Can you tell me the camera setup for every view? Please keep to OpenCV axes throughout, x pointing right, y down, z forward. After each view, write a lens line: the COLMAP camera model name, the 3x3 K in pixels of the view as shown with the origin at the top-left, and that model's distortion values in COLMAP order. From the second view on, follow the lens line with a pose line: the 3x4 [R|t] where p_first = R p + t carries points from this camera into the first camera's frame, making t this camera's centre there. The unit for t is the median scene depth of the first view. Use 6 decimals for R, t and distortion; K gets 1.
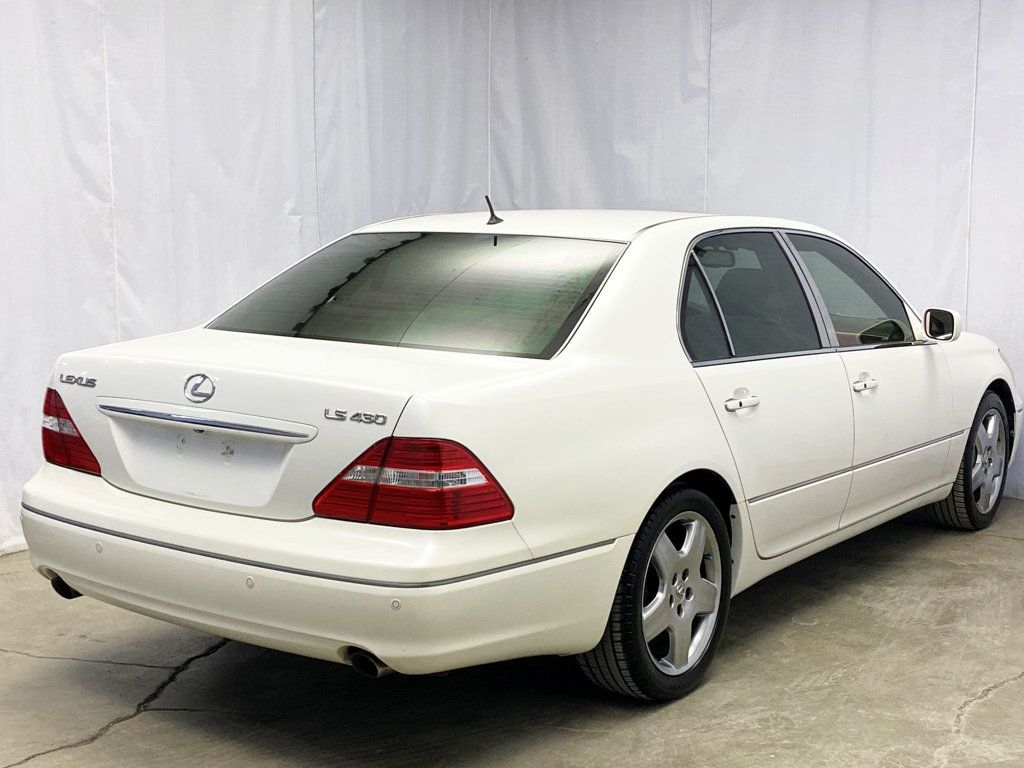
lens RADIAL K [[1431.7, 0, 484.4], [0, 1431.7, 349.3], [0, 0, 1]] dist [0.088386, 0.023194]
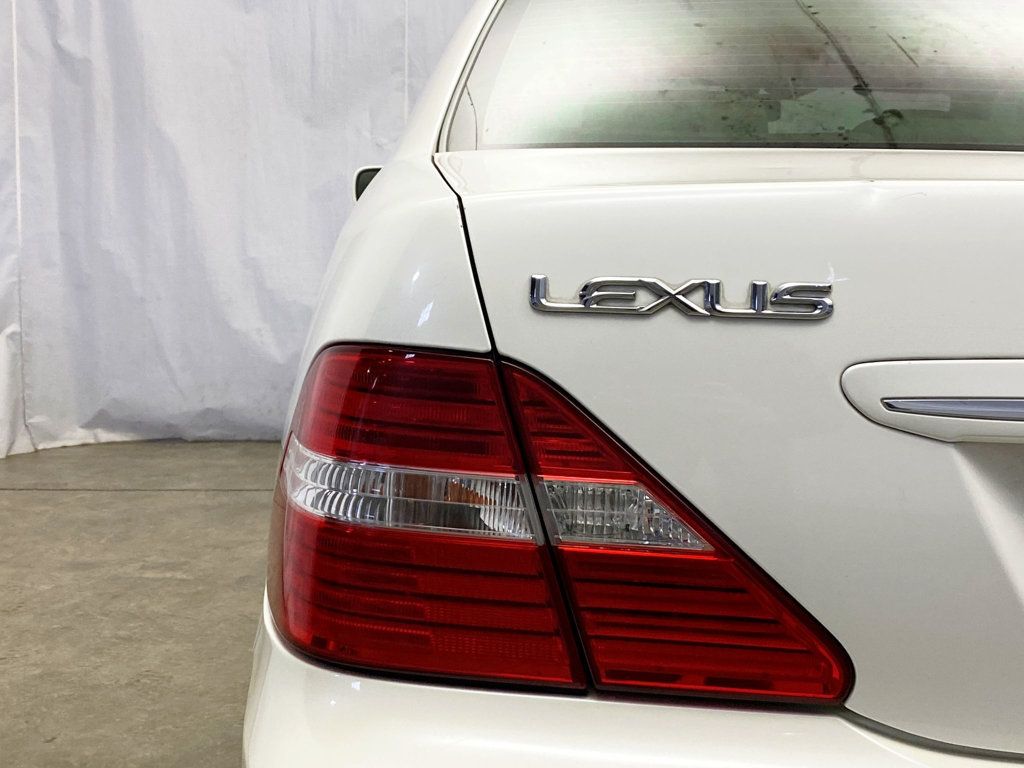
lens RADIAL K [[1431.7, 0, 484.4], [0, 1431.7, 349.3], [0, 0, 1]] dist [0.088386, 0.023194]
pose [[0.790230, -0.057049, 0.610149, -0.499306], [0.042373, 0.998361, 0.038467, 0.021955], [-0.611343, -0.004544, 0.791352, 0.955030]]
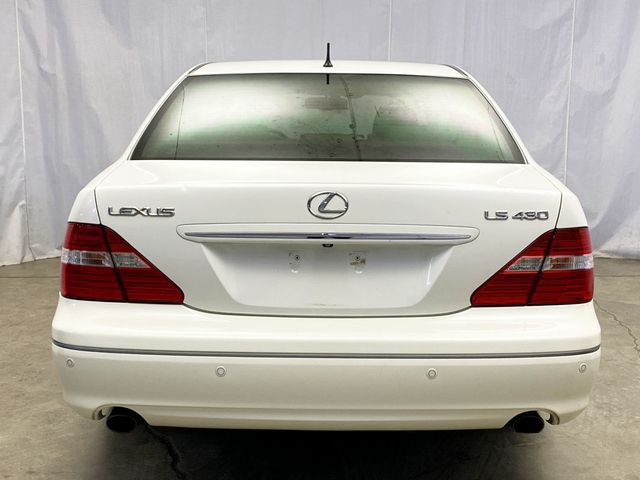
lens RADIAL K [[894.8, 0, 302.8], [0, 894.8, 218.3], [0, 0, 1]] dist [0.088386, 0.023194]
pose [[0.808156, -0.083640, 0.582999, -0.625676], [0.061842, 0.996444, 0.057231, -0.002841], [-0.585713, -0.010198, 0.810454, 0.490862]]
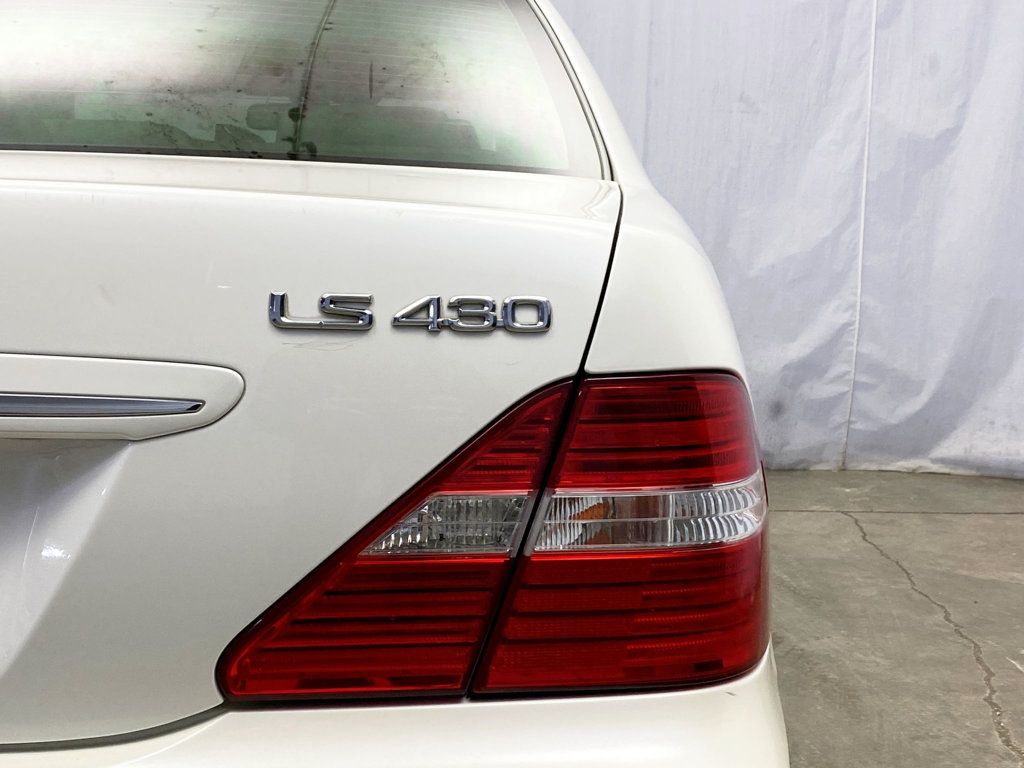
lens RADIAL K [[1386.2, 0, 511.5], [0, 1386.2, 368.8], [0, 0, 1]] dist [0.089335, -0.023694]
pose [[0.806742, -0.062116, 0.587630, -0.218574], [0.051933, 0.998065, 0.034205, 0.047202], [-0.588617, 0.002923, 0.808407, 0.746714]]
